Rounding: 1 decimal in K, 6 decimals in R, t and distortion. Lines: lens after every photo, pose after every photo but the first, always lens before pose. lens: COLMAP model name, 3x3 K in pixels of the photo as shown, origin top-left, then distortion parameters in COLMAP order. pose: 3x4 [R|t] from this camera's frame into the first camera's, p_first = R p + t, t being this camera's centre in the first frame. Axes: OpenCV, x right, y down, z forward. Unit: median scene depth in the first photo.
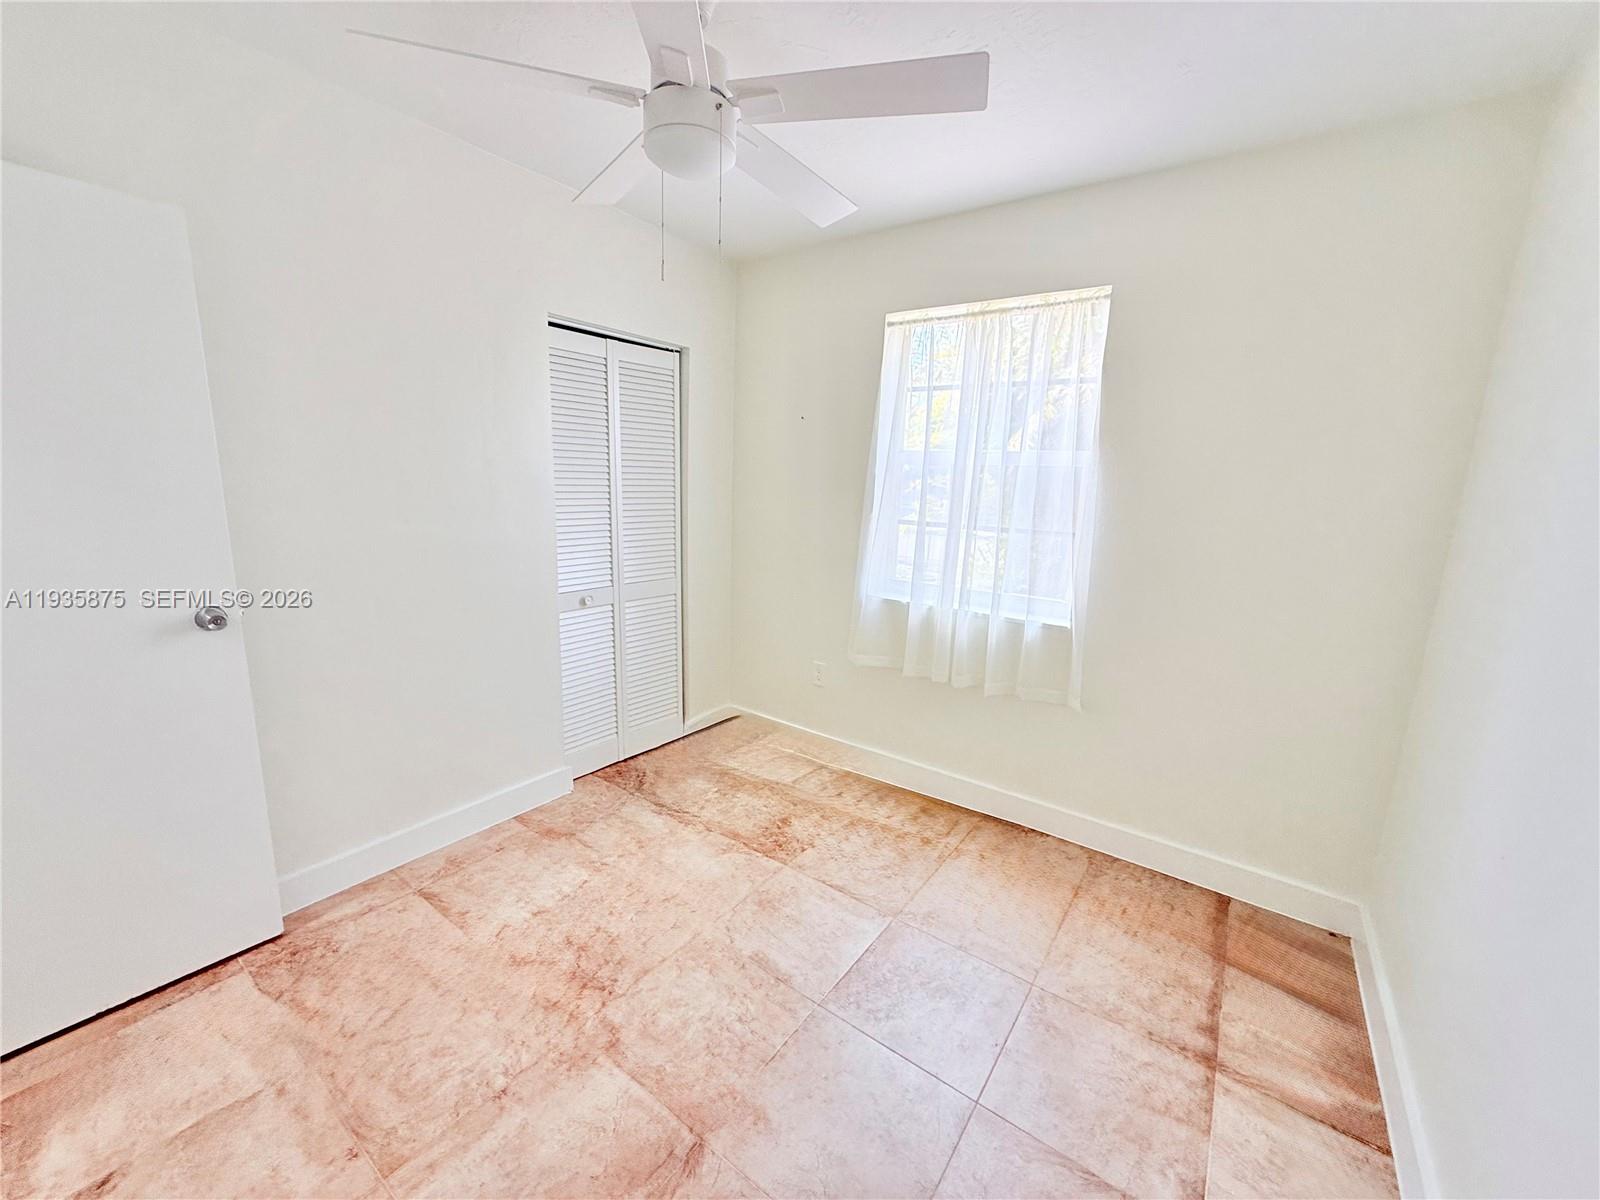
lens RADIAL K [[630.6, 0, 795.6], [0, 630.6, 606.7], [0, 0, 1]] dist [0.000036, -0.000059]
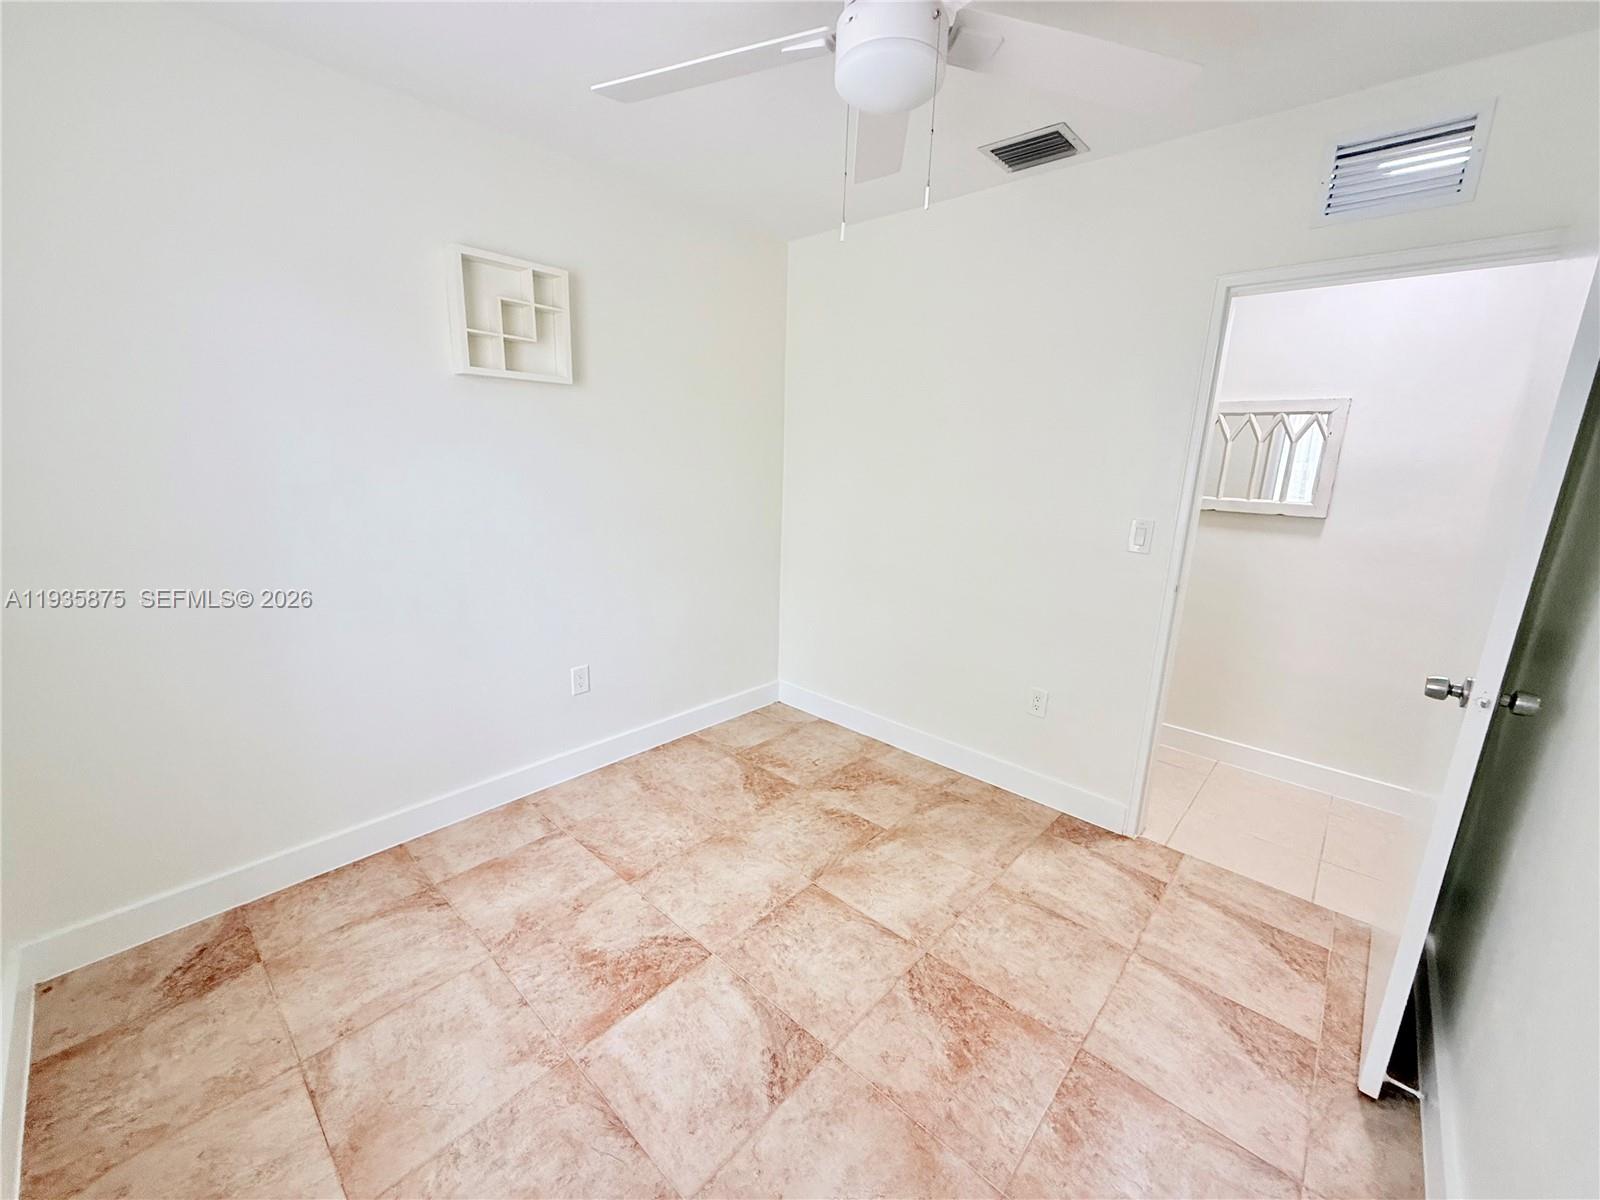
lens RADIAL K [[630.6, 0, 795.6], [0, 630.6, 606.7], [0, 0, 1]] dist [0.000036, -0.000059]
pose [[-0.991954, -0.089018, 0.090016, -0.136084], [-0.040985, 0.898552, 0.436949, -0.344697], [-0.119780, 0.429744, -0.894971, 1.558938]]
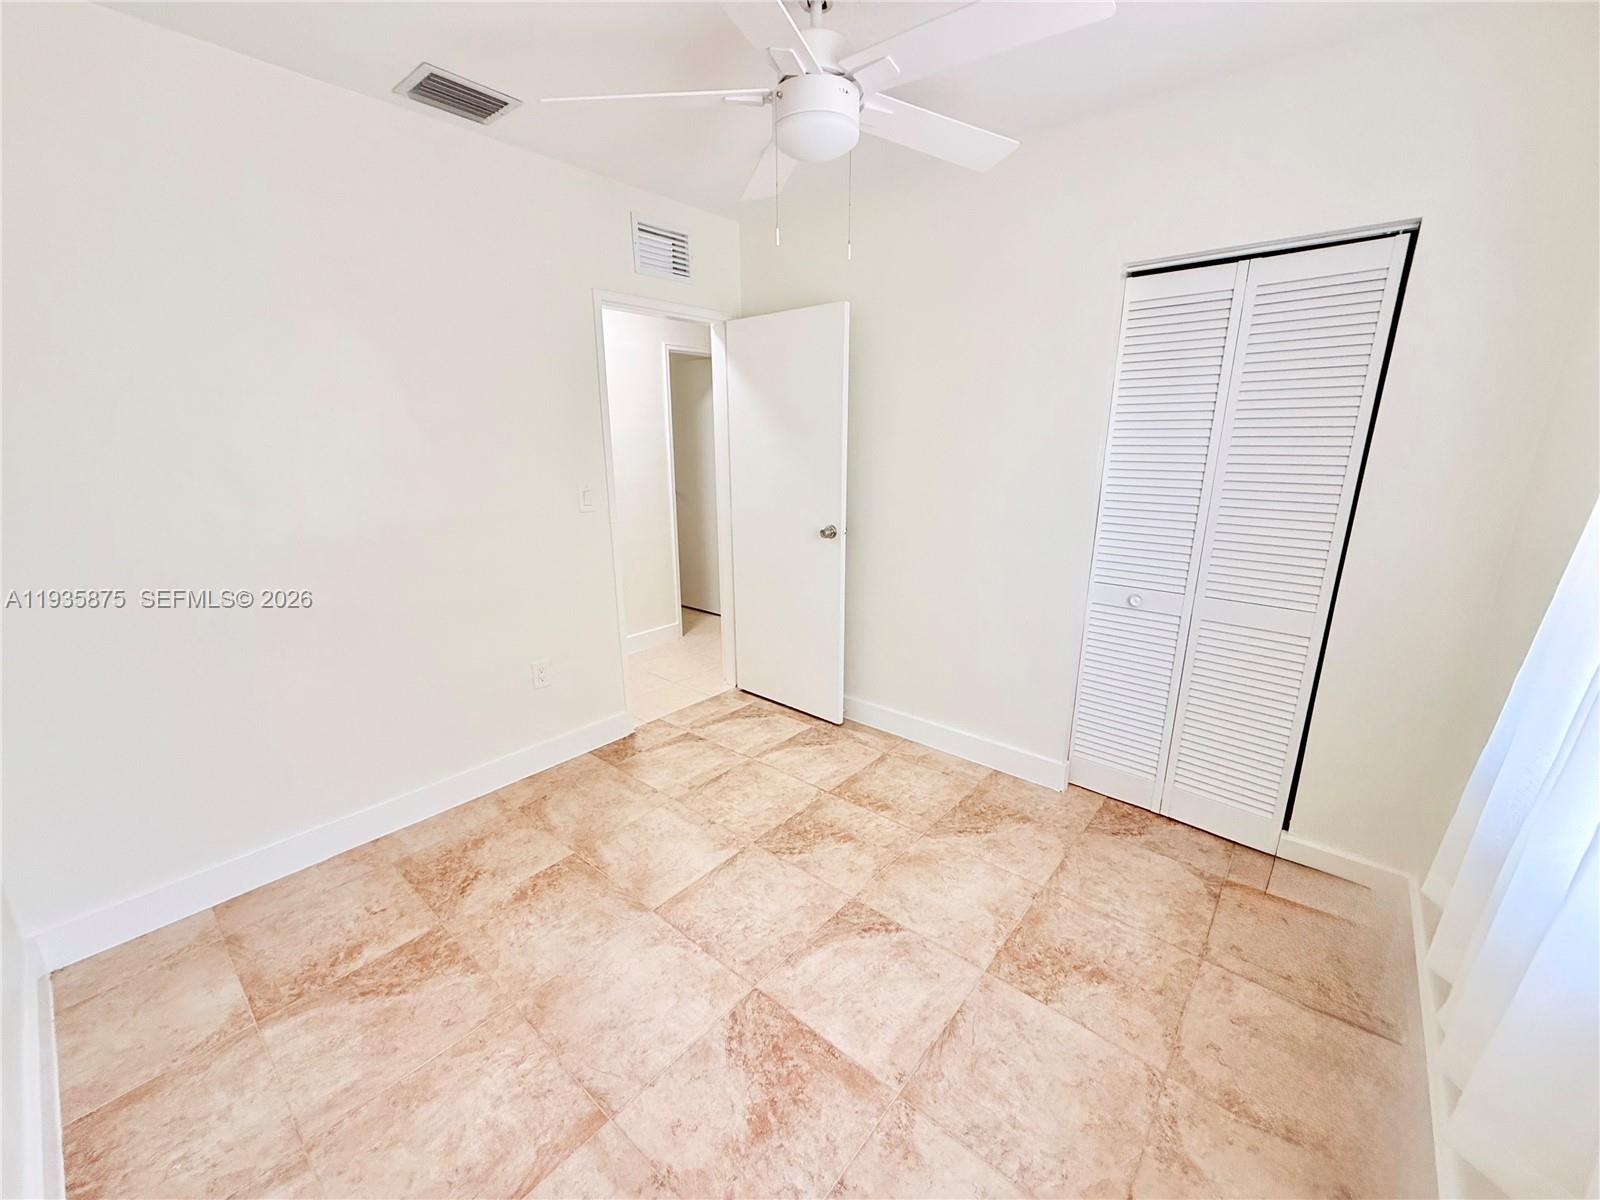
lens RADIAL K [[641.0, 0, 802.0], [0, 641.0, 602.4], [0, 0, 1]] dist [0.002494, -0.000129]
pose [[-0.070749, 0.218397, -0.973292, 0.803975], [-0.205629, 0.951586, 0.228474, -0.166575], [0.976069, 0.216302, -0.022415, 0.889576]]
